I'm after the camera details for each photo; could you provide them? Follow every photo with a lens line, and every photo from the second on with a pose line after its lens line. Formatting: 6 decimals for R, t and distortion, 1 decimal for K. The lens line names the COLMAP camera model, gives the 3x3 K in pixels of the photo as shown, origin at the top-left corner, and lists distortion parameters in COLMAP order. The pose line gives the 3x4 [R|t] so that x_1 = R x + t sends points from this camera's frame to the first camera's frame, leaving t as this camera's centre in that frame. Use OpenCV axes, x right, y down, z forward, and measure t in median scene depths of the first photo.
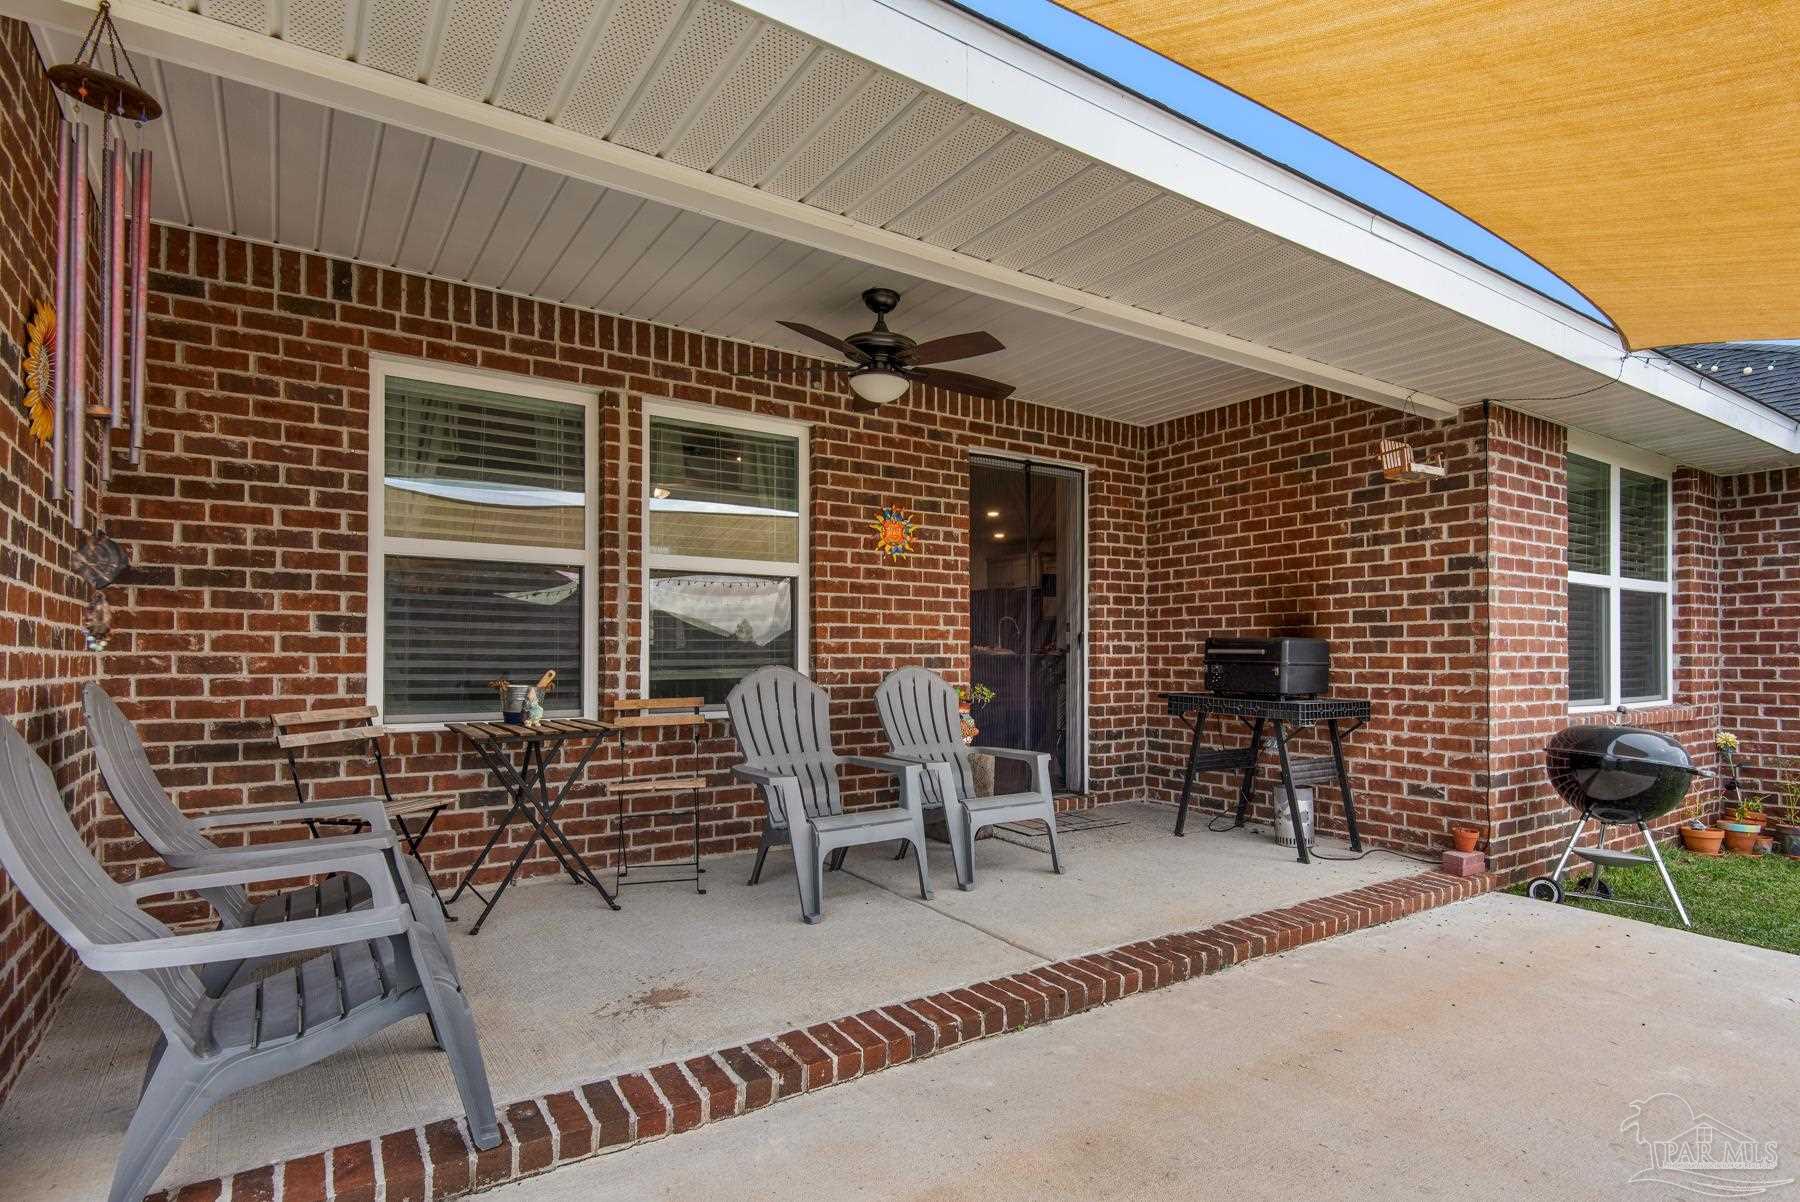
lens RADIAL K [[909.1, 0, 948.6], [0, 909.1, 658.9], [0, 0, 1]] dist [0.016887, -0.014818]
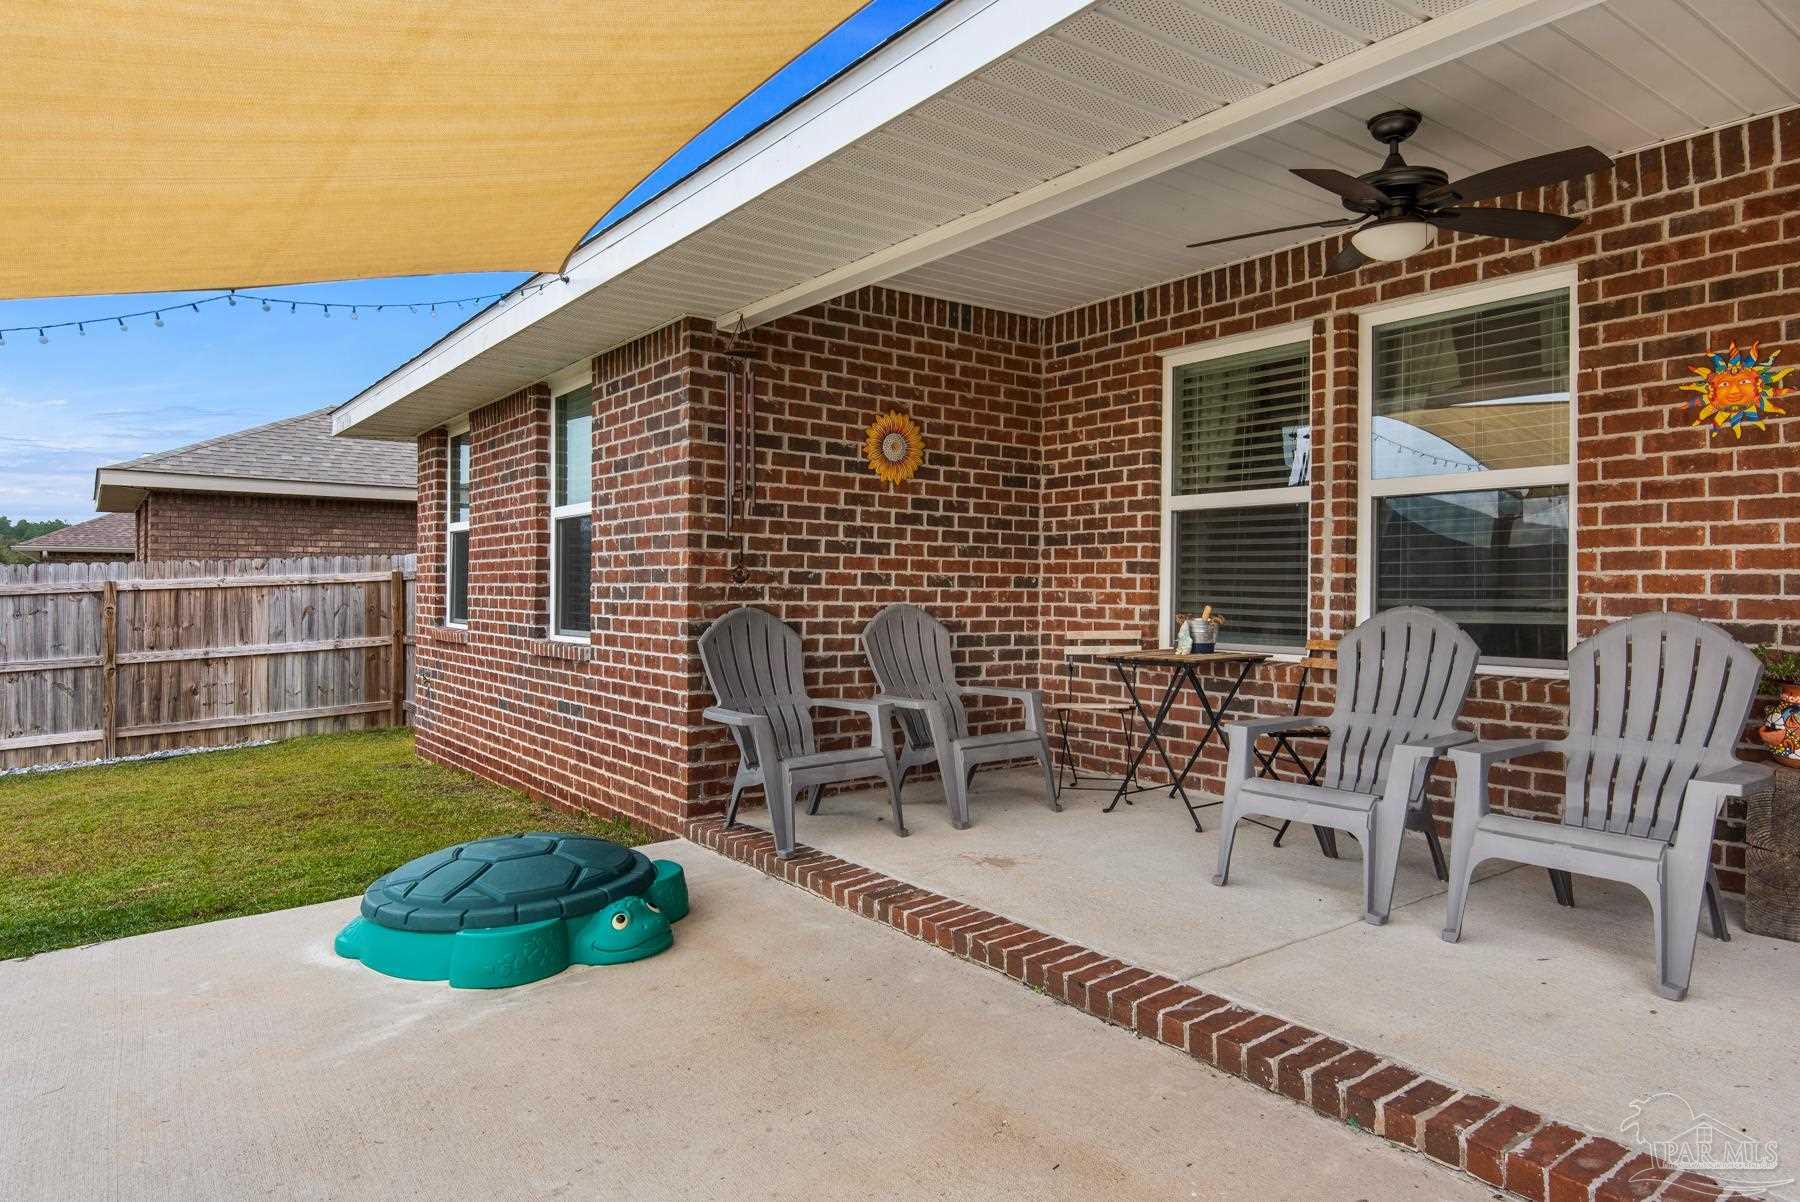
lens RADIAL K [[1091.3, 0, 905.4], [0, 1091.3, 591.6], [0, 0, 1]] dist [-0.006796, -0.002301]
pose [[0.035384, 0.001732, -0.999372, 0.862893], [-0.010384, 0.999945, 0.001365, -0.002649], [0.999320, 0.010329, 0.035400, 0.593893]]
